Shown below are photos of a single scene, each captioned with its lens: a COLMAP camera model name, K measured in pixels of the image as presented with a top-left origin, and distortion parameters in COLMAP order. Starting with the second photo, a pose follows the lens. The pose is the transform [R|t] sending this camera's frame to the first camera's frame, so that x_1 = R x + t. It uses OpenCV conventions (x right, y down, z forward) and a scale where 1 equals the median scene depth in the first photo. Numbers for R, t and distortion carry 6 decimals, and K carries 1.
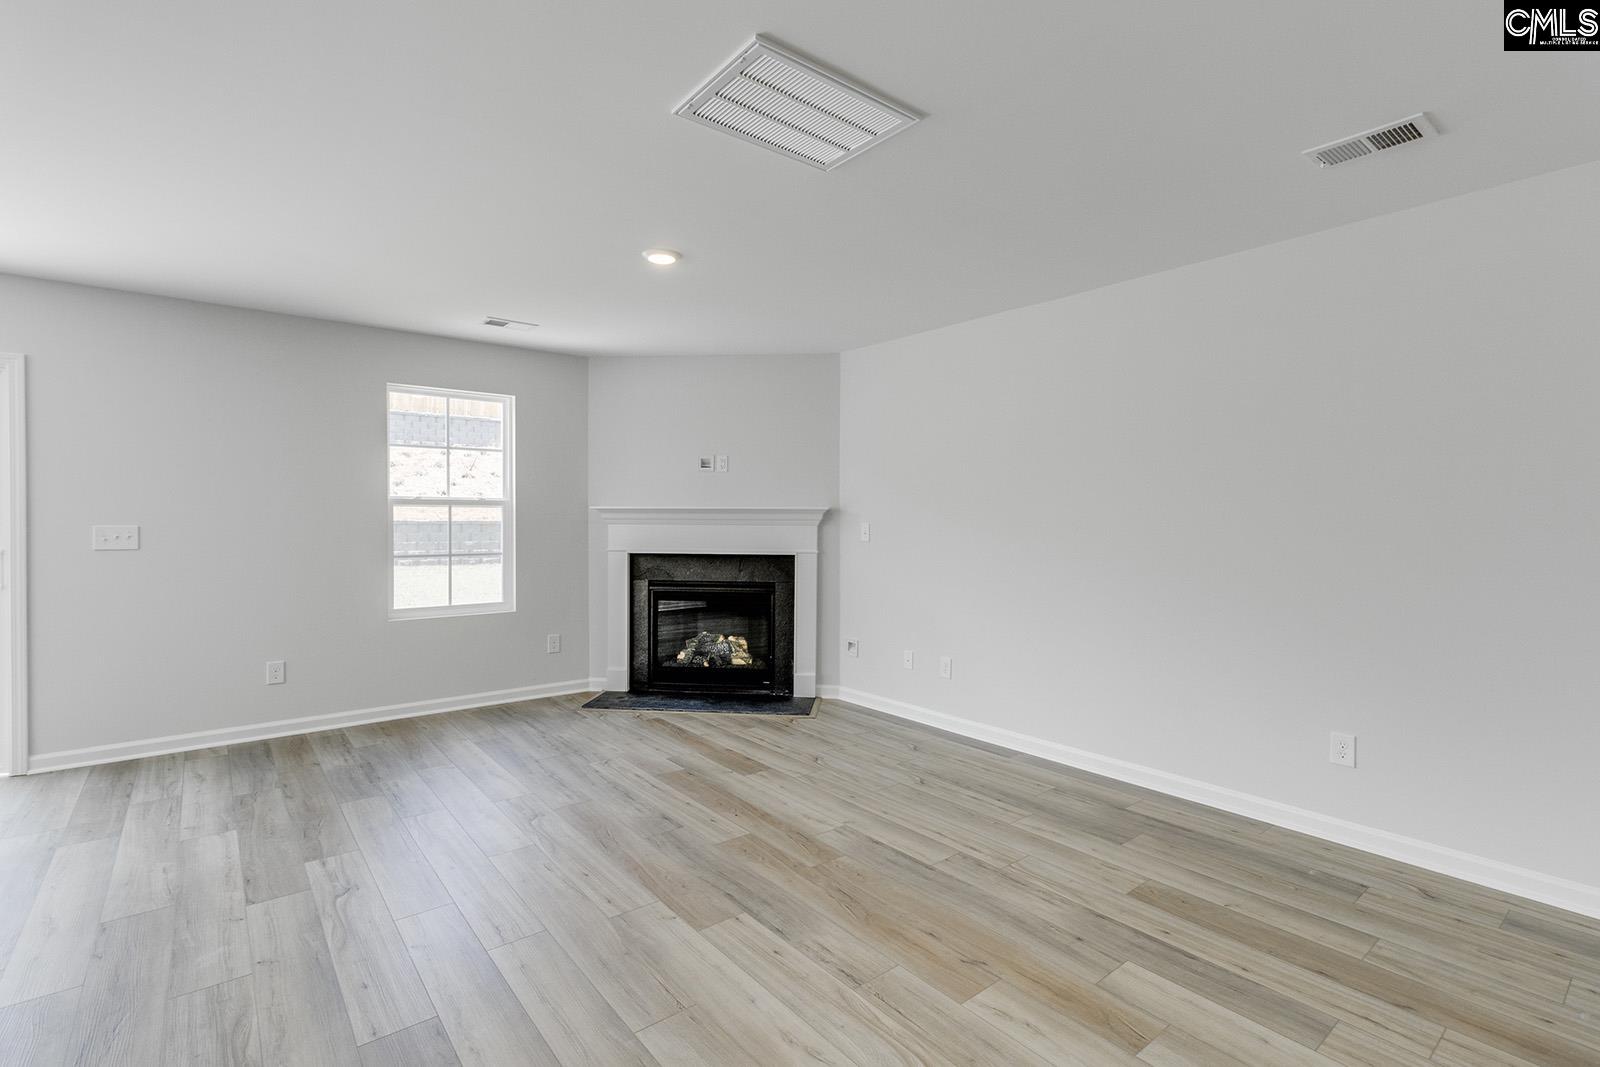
lens RADIAL K [[741.9, 0, 803.6], [0, 741.9, 527.2], [0, 0, 1]] dist [0.002958, 0.000731]
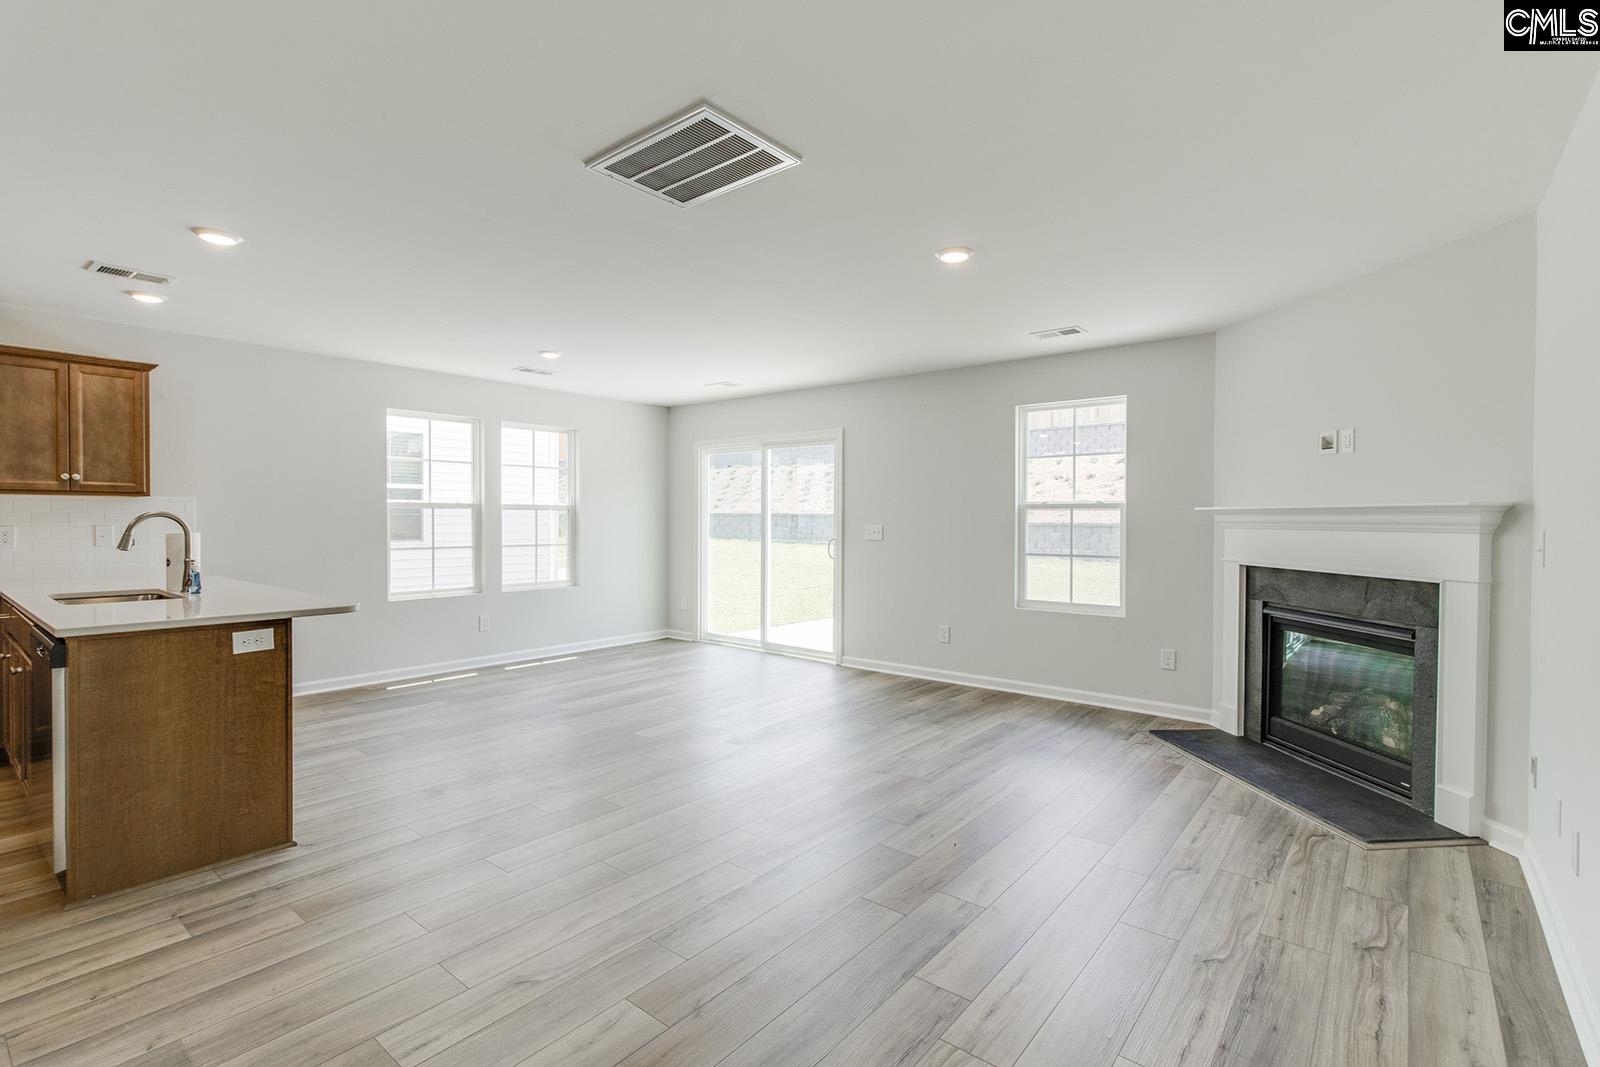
lens RADIAL K [[743.2, 0, 806.0], [0, 743.2, 527.2], [0, 0, 1]] dist [0.002102, 0.000495]
pose [[0.208873, 0.007615, -0.977913, 0.620625], [-0.014353, 0.999886, 0.004721, -0.003486], [0.977837, 0.013050, 0.208958, 0.508304]]
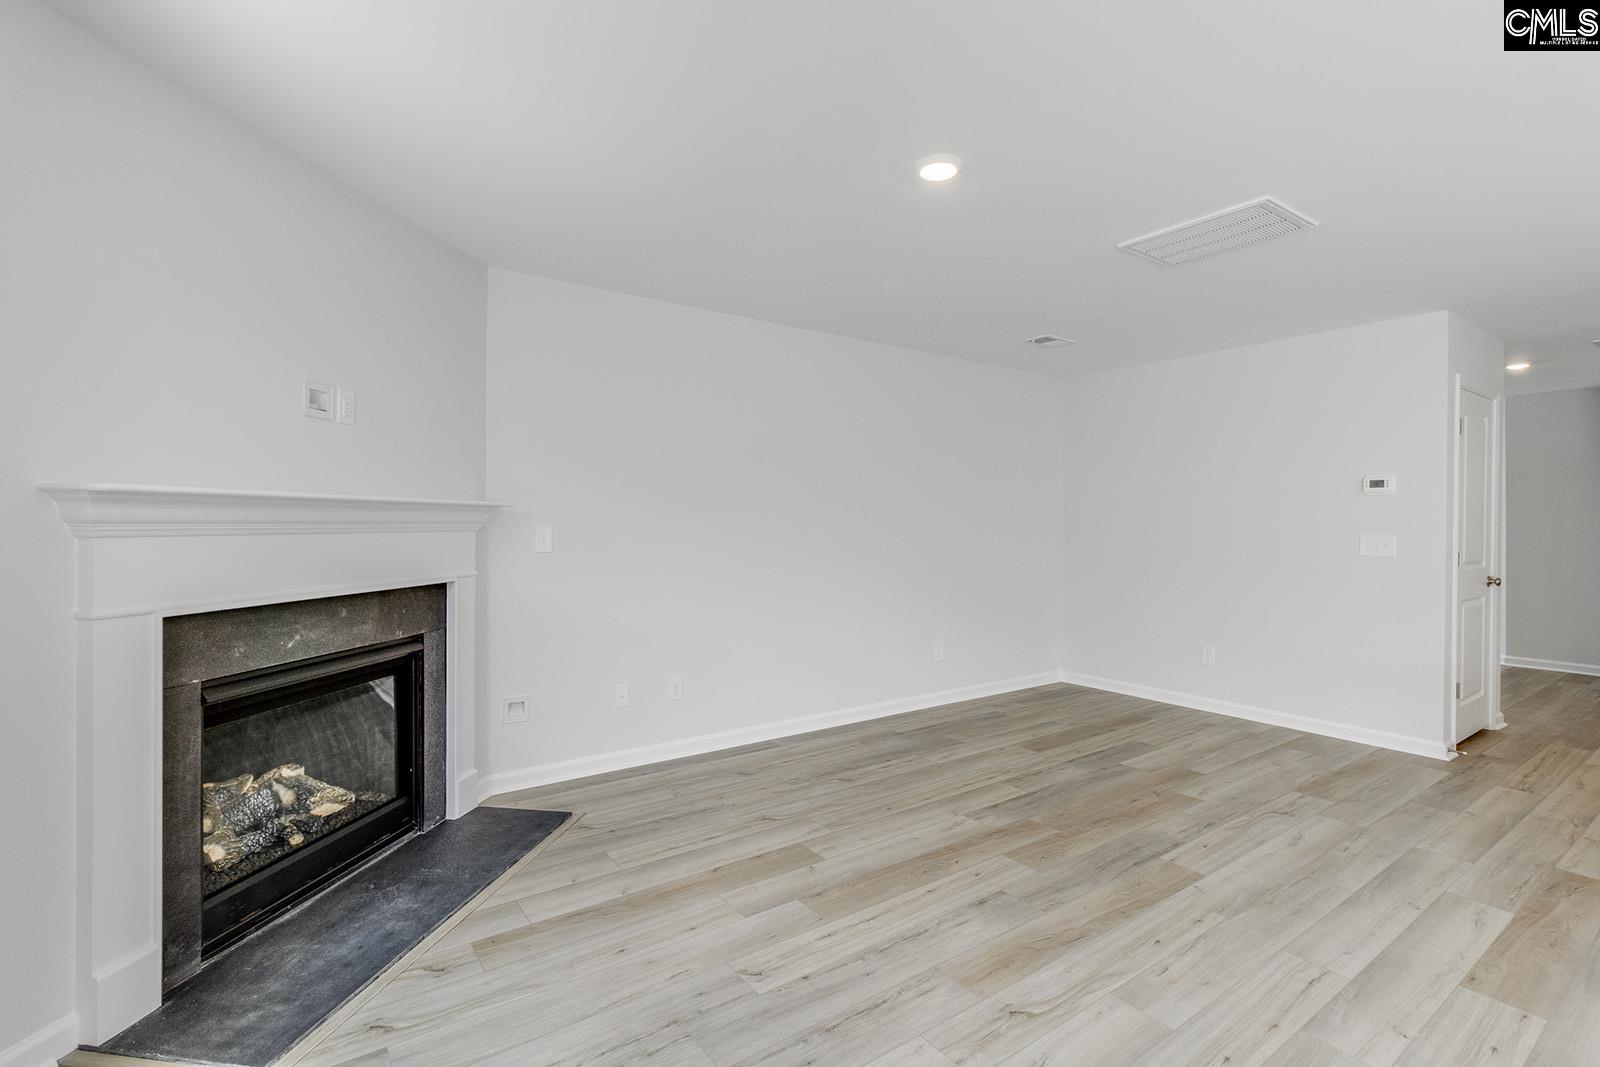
lens RADIAL K [[741.9, 0, 803.6], [0, 741.9, 527.2], [0, 0, 1]] dist [0.002958, 0.000731]
pose [[0.052573, -0.011031, 0.998556, -0.788799], [0.005272, 0.999928, 0.010769, -0.013945], [-0.998603, 0.004698, 0.052628, 0.922000]]
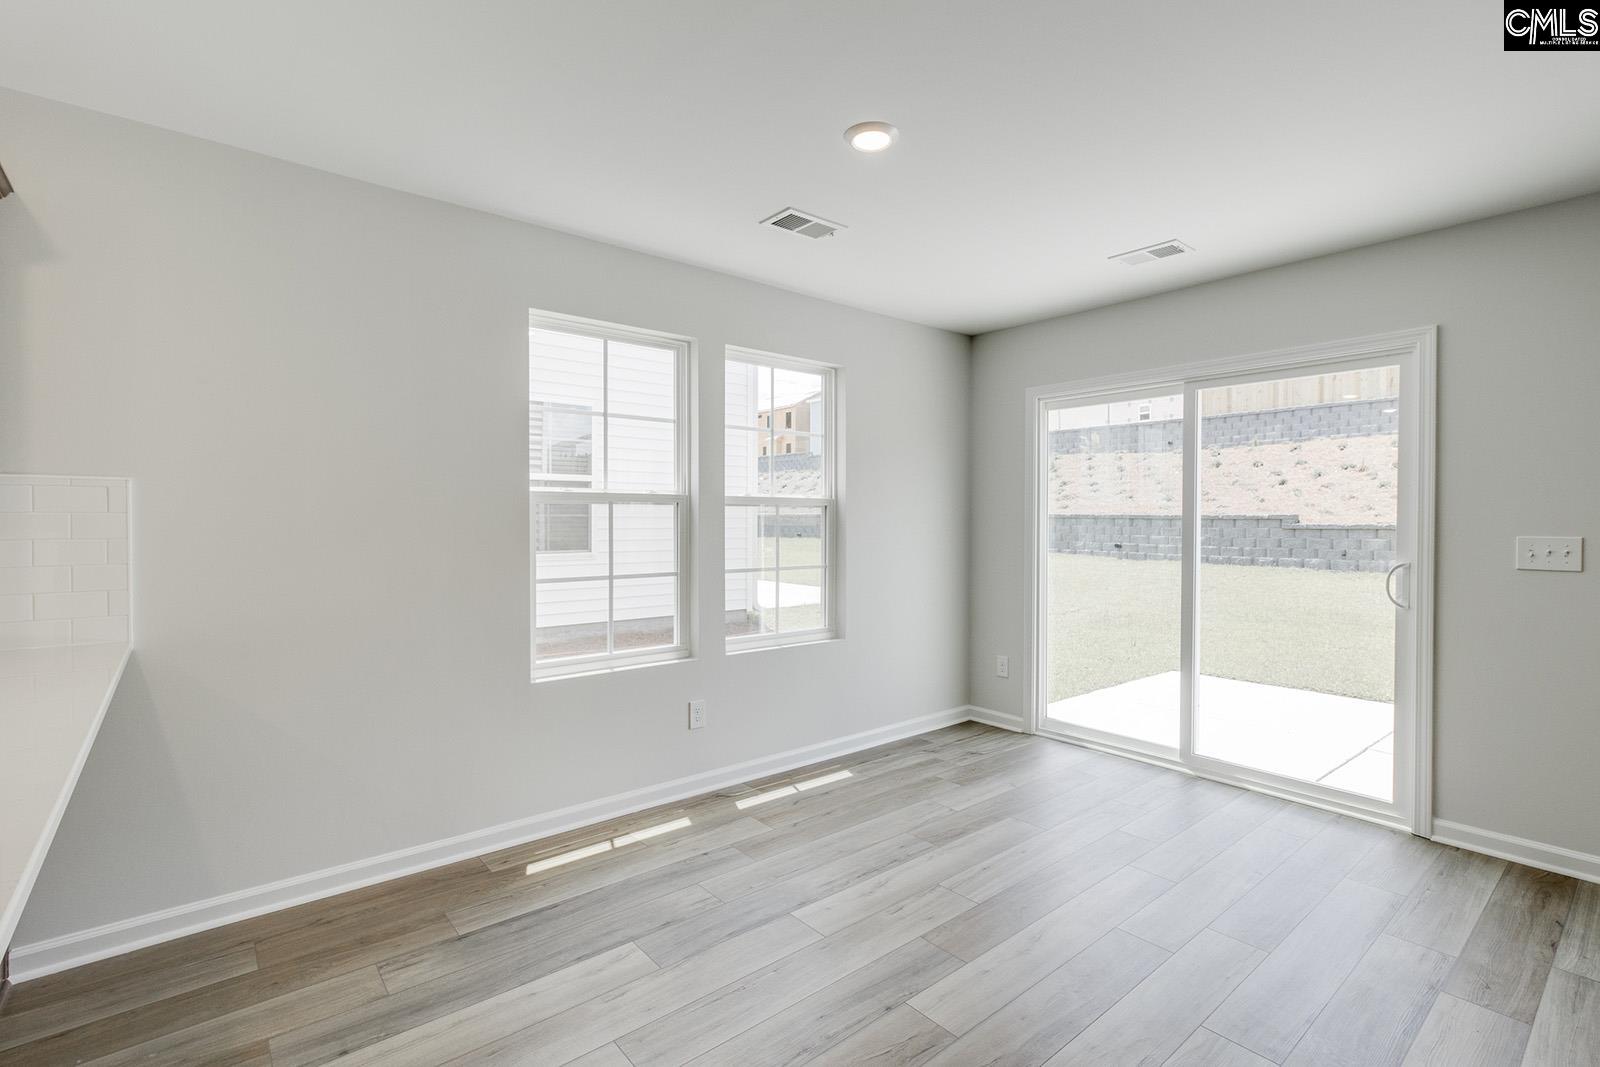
lens RADIAL K [[743.2, 0, 806.0], [0, 743.2, 527.2], [0, 0, 1]] dist [0.002102, 0.000495]
pose [[0.017467, 0.005566, -0.999832, -0.222006], [-0.013301, 0.999897, 0.005334, -0.005006], [0.999759, 0.013206, 0.017540, 0.274974]]
